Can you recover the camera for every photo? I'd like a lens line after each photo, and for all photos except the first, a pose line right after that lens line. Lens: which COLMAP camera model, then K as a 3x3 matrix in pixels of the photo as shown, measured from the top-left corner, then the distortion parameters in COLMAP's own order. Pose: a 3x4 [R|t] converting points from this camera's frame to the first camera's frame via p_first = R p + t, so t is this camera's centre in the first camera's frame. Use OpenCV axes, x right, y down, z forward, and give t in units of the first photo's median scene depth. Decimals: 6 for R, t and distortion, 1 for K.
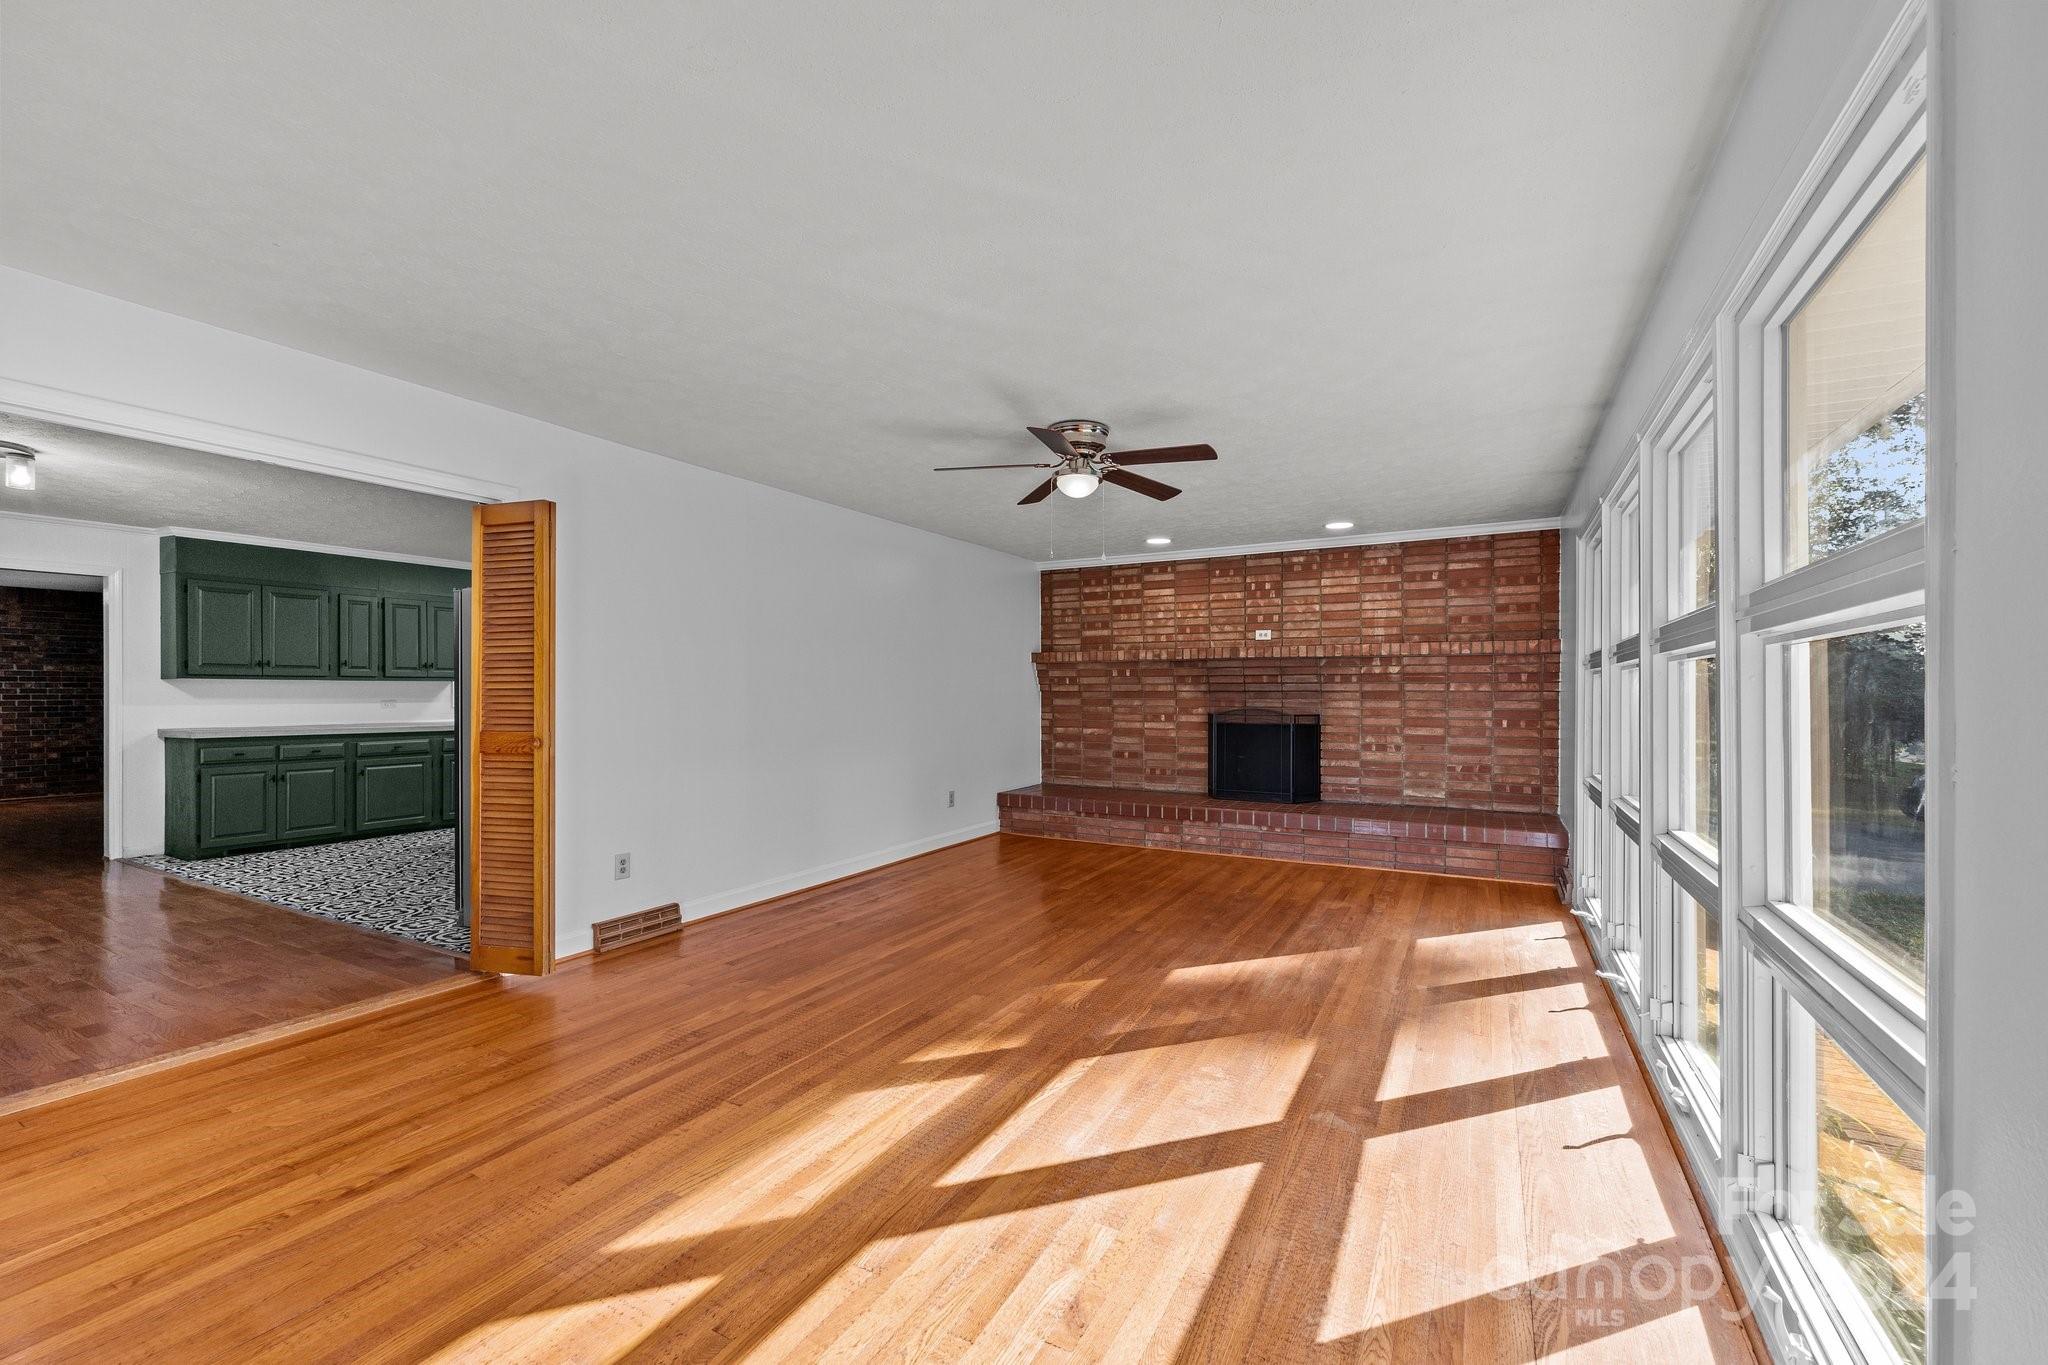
lens RADIAL K [[833.2, 0, 1026.3], [0, 833.2, 688.1], [0, 0, 1]] dist [0.000055, 0.000073]
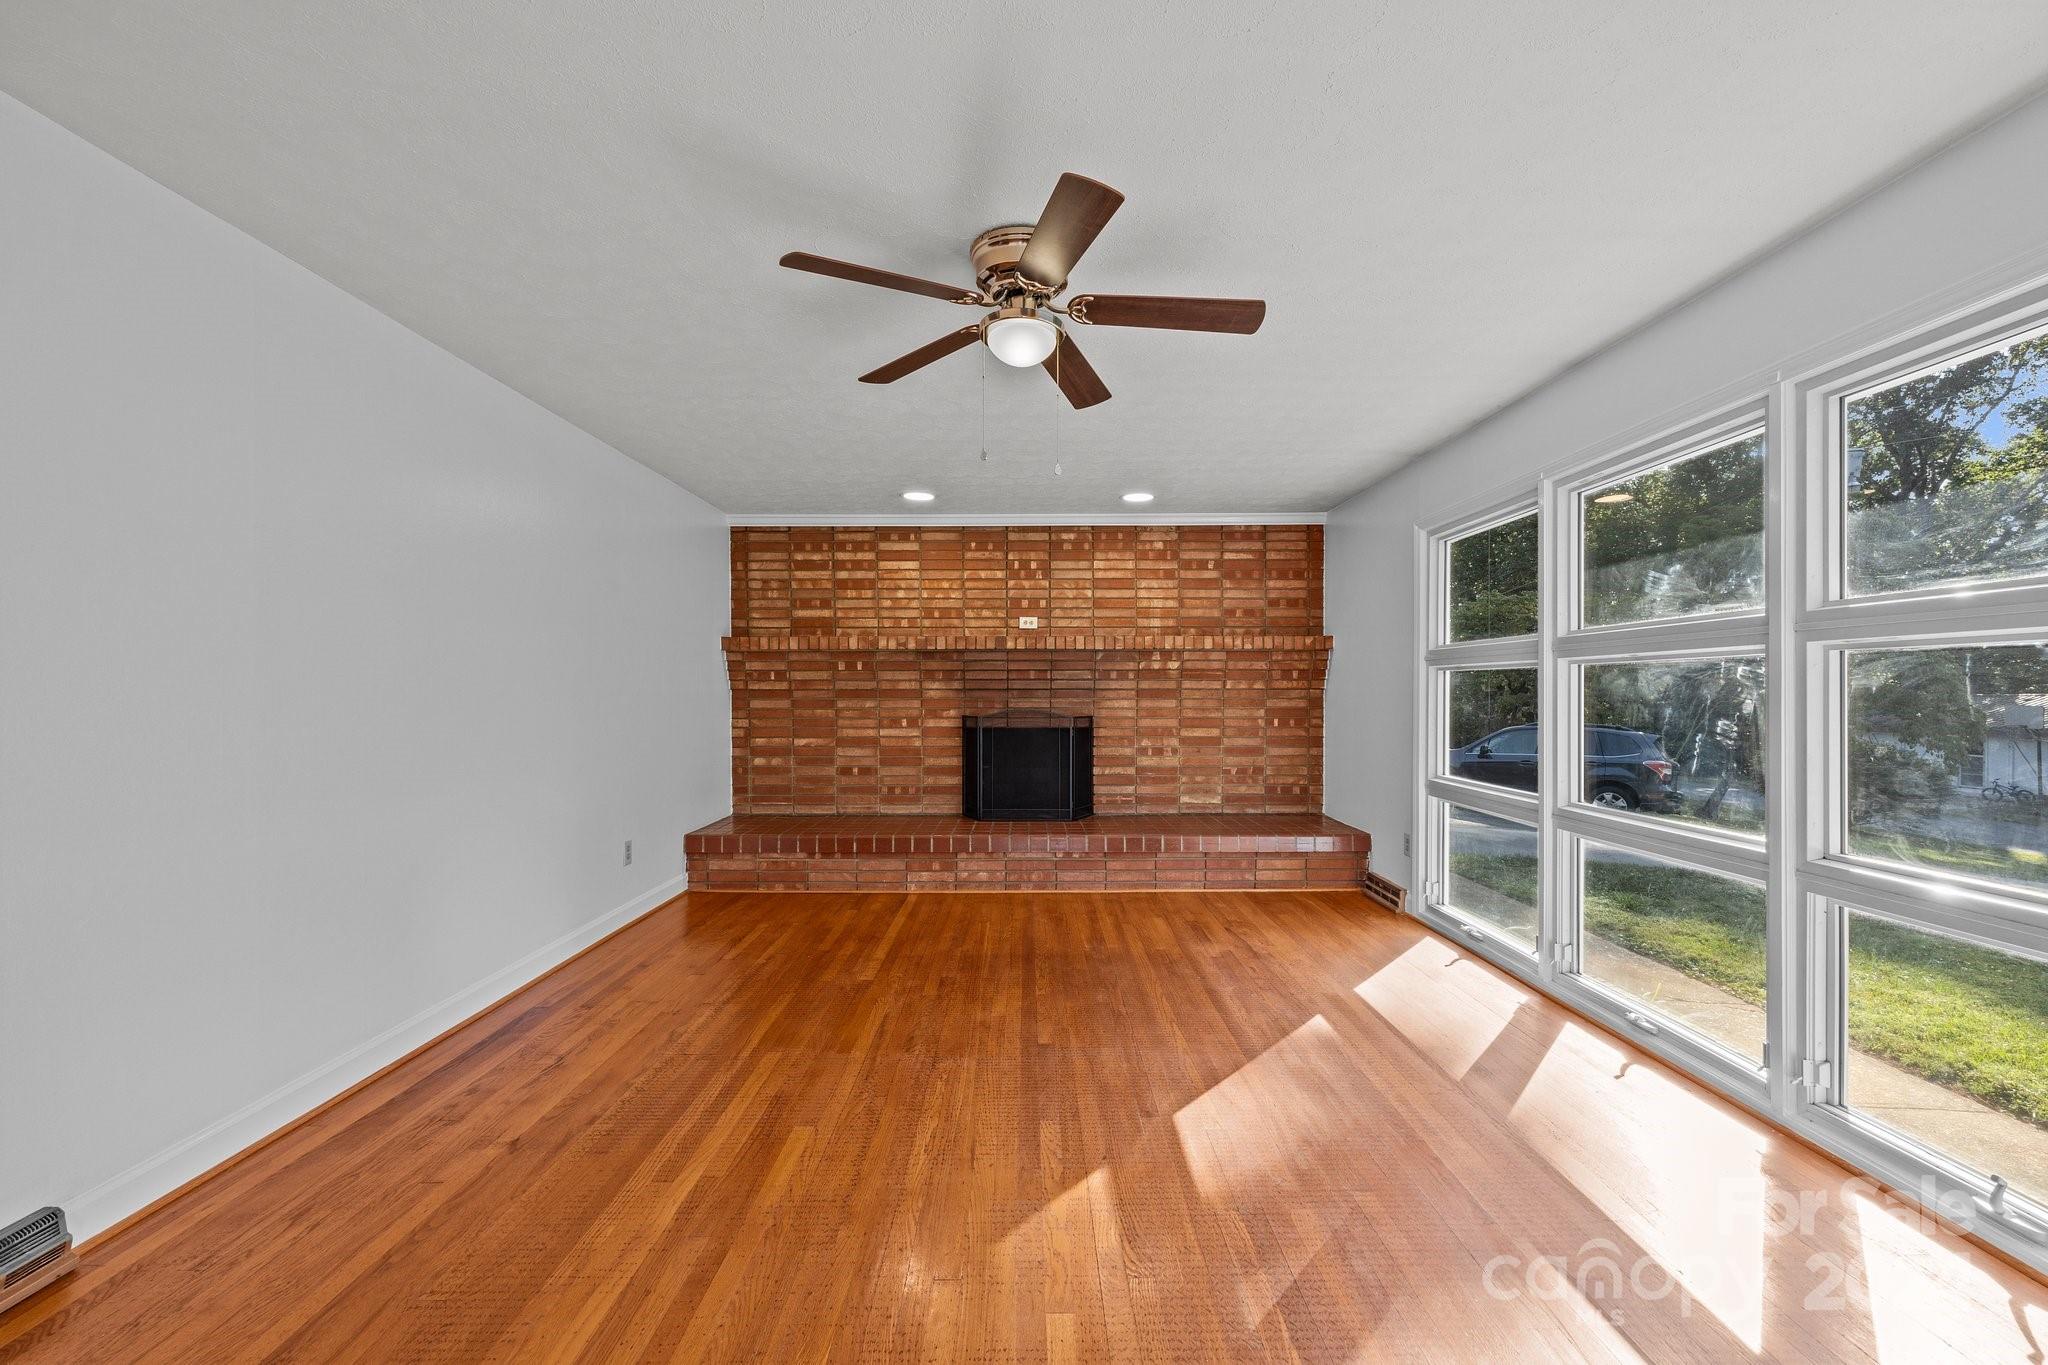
lens RADIAL K [[833.2, 0, 1026.3], [0, 833.2, 688.1], [0, 0, 1]] dist [0.000055, 0.000073]
pose [[0.875149, 0.000495, 0.483853, -0.130773], [-0.000383, 1.000000, -0.000331, 0.003024], [-0.483853, 0.000104, 0.875149, 0.268657]]
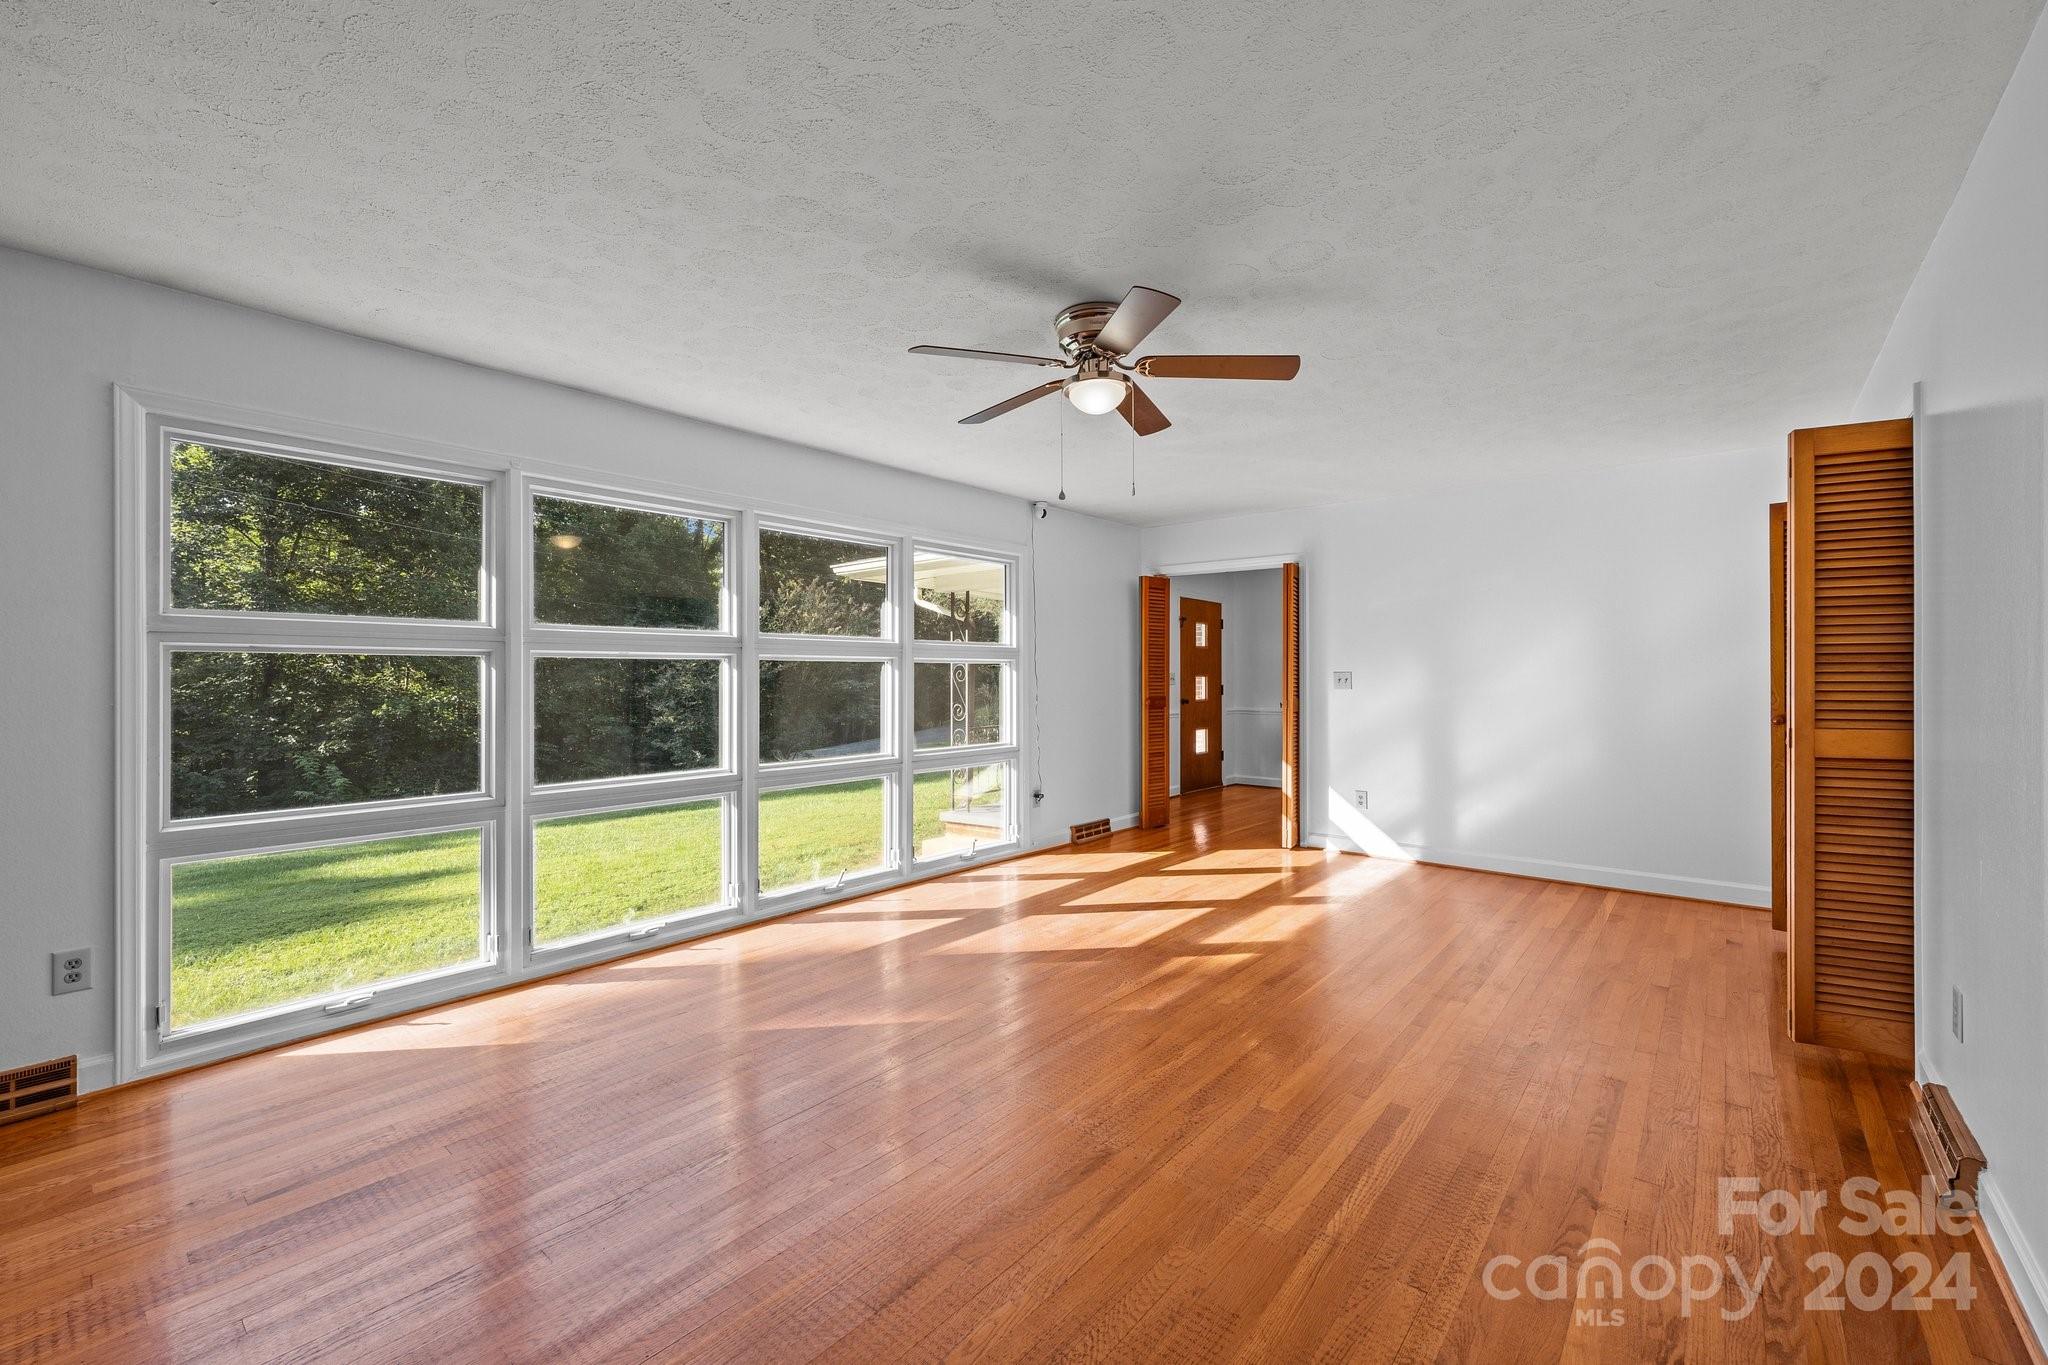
lens RADIAL K [[833.2, 0, 1026.3], [0, 833.2, 688.1], [0, 0, 1]] dist [0.000055, 0.000073]
pose [[-0.982036, 0.002438, 0.188677, -0.009444], [0.002707, 0.999996, 0.001169, 0.007706], [-0.188673, 0.001659, -0.982039, 0.986779]]
